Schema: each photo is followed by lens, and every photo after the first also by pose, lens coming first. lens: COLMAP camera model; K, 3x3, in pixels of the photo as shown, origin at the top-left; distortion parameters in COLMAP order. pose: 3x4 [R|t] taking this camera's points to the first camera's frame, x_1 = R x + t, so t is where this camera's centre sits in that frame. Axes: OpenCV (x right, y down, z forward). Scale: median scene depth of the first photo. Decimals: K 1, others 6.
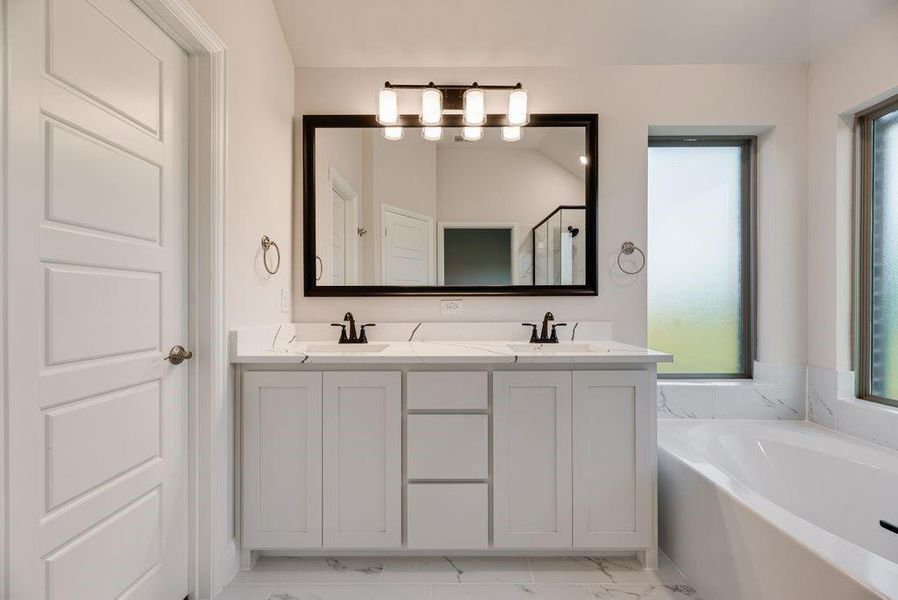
lens RADIAL K [[379.6, 0, 454.0], [0, 379.6, 300.1], [0, 0, 1]] dist [-0.001022, -0.000091]
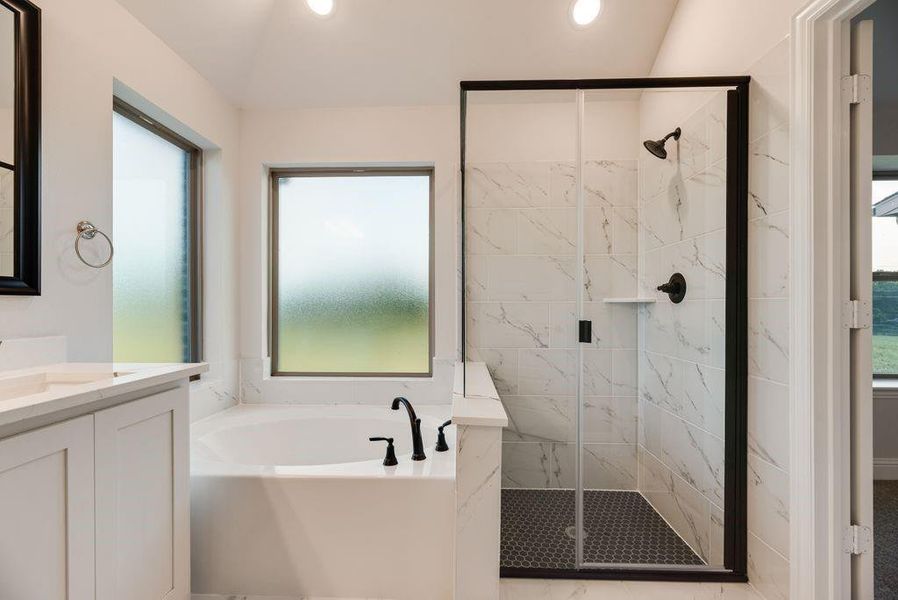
lens RADIAL K [[361.5, 0, 453.2], [0, 361.5, 304.6], [0, 0, 1]] dist [0.001294, 0.000077]
pose [[0.018956, 0.006580, 0.999799, -0.213488], [-0.006461, 0.999958, -0.006459, 0.003584], [-0.999799, -0.006337, 0.018997, 0.296625]]
